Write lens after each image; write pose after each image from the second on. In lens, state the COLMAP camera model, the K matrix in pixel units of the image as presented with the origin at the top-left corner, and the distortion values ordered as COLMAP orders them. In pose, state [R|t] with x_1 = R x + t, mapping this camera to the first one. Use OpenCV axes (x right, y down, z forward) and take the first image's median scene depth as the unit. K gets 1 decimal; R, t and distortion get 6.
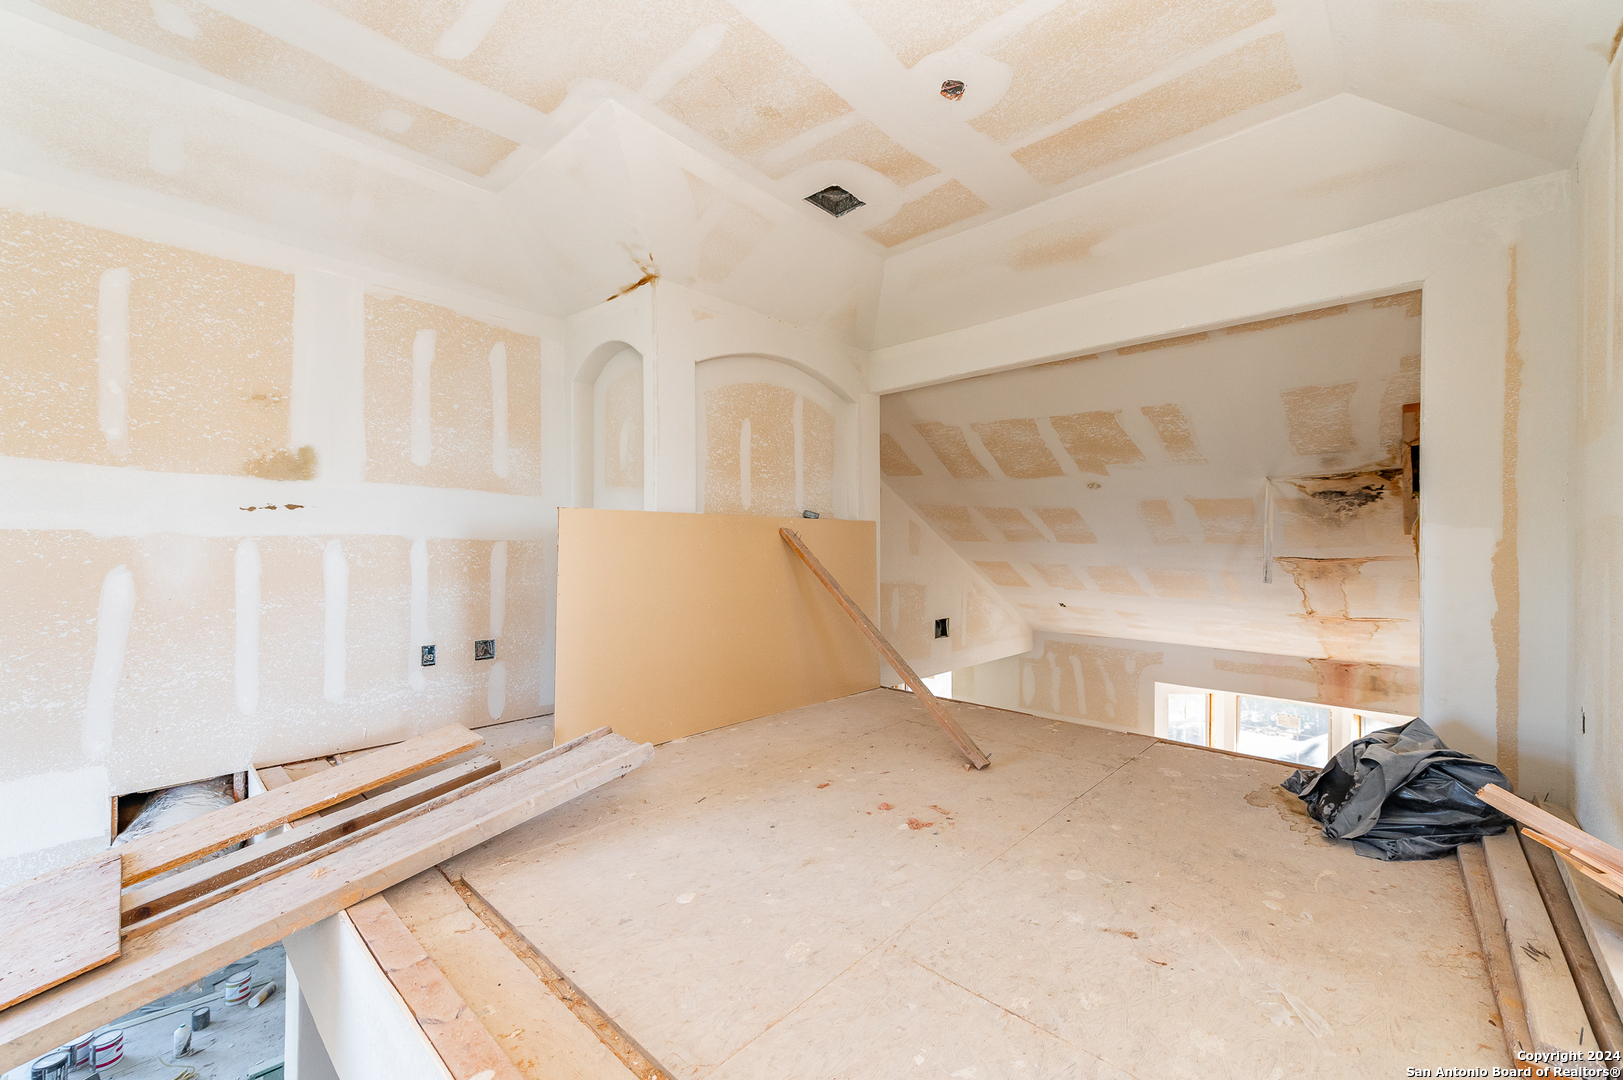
lens RADIAL K [[657.1, 0, 809.2], [0, 657.1, 546.1], [0, 0, 1]] dist [-0.000006, -0.000071]
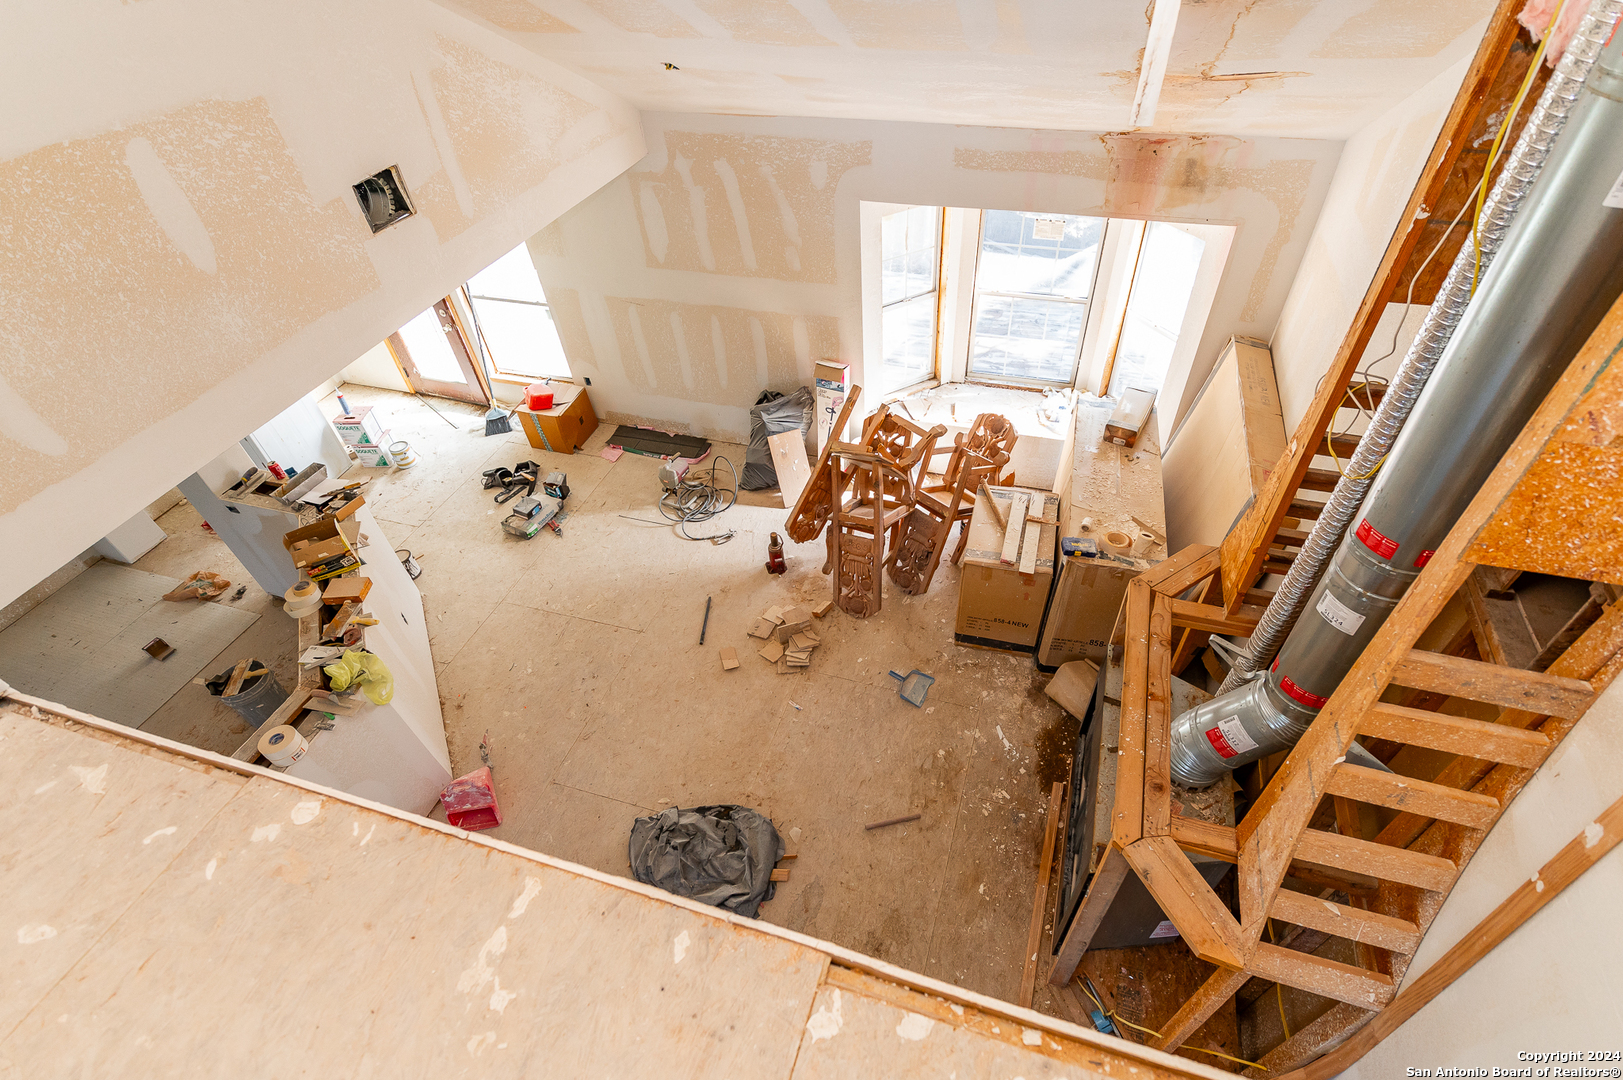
lens RADIAL K [[768.0, 0, 838.4], [0, 768.0, 587.2], [0, 0, 1]] dist [0.004039, -0.000486]
pose [[0.899374, -0.342245, 0.272019, 0.239186], [0.046363, 0.693370, 0.719089, -0.037466], [-0.434714, -0.634118, 0.639467, 0.416549]]
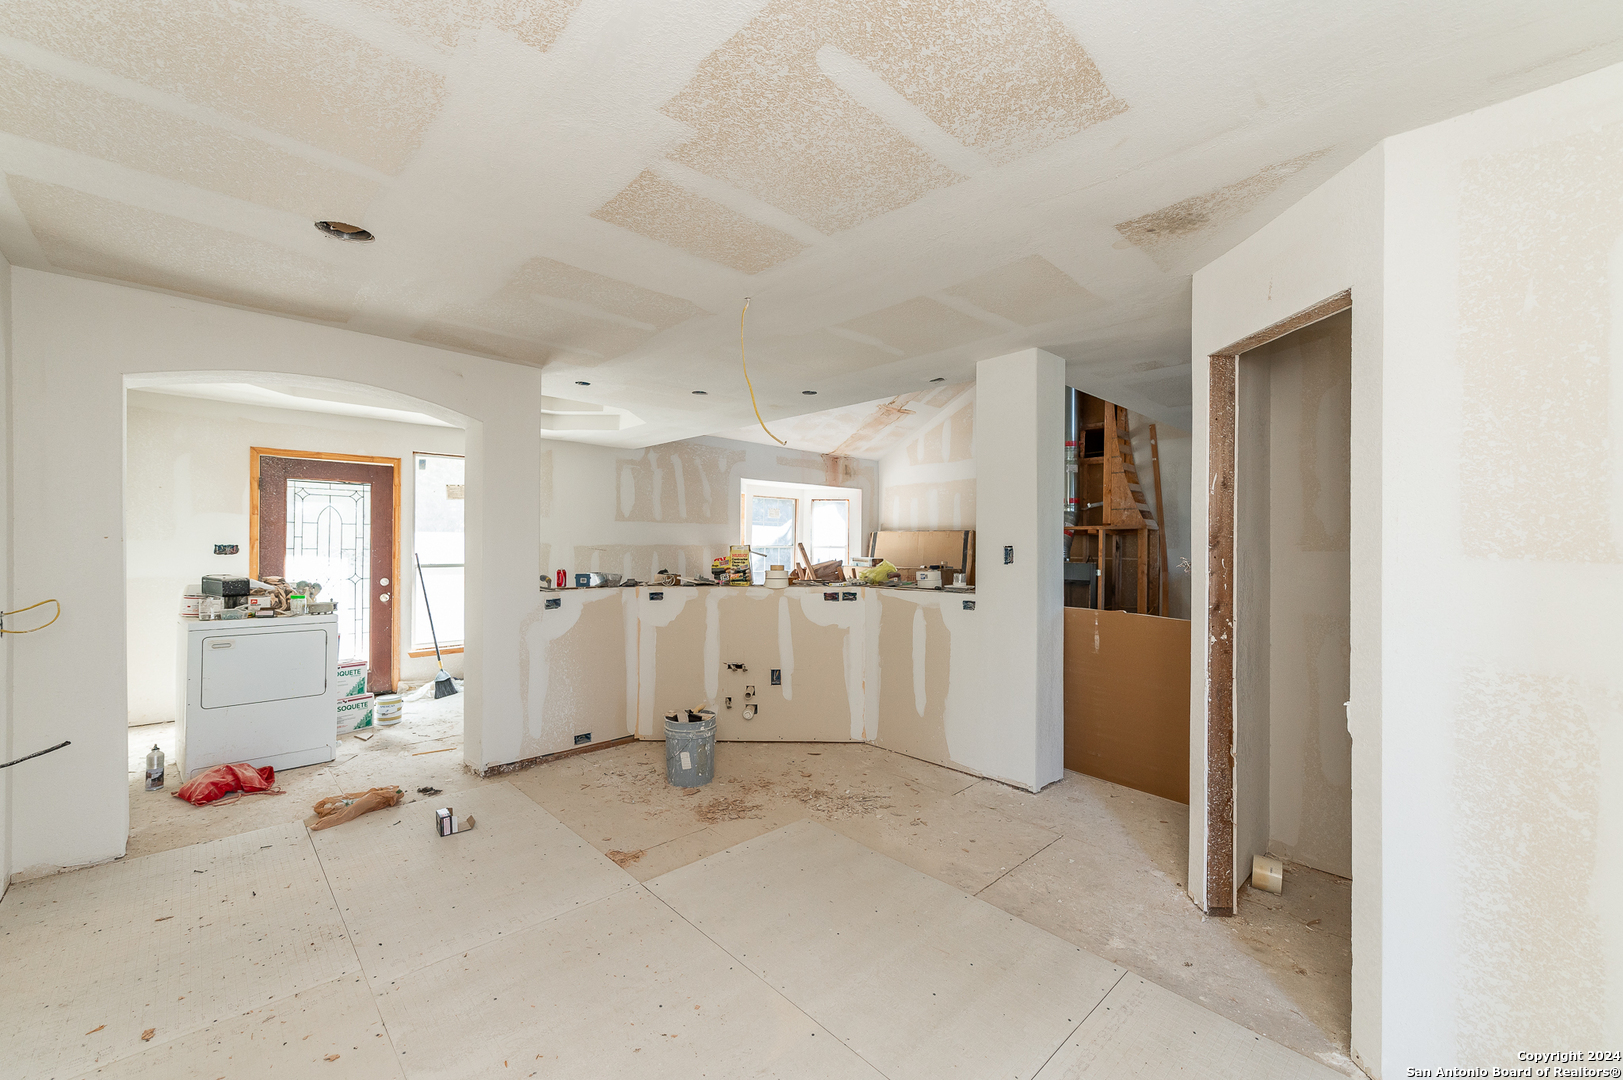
lens RADIAL K [[657.1, 0, 810.8], [0, 657.1, 538.6], [0, 0, 1]] dist [-0.000006, -0.000071]
pose [[0.060228, -0.002940, 0.998180, -0.574276], [-0.007222, 0.999968, 0.003381, 0.324138], [-0.998159, -0.007412, 0.060205, 0.886413]]
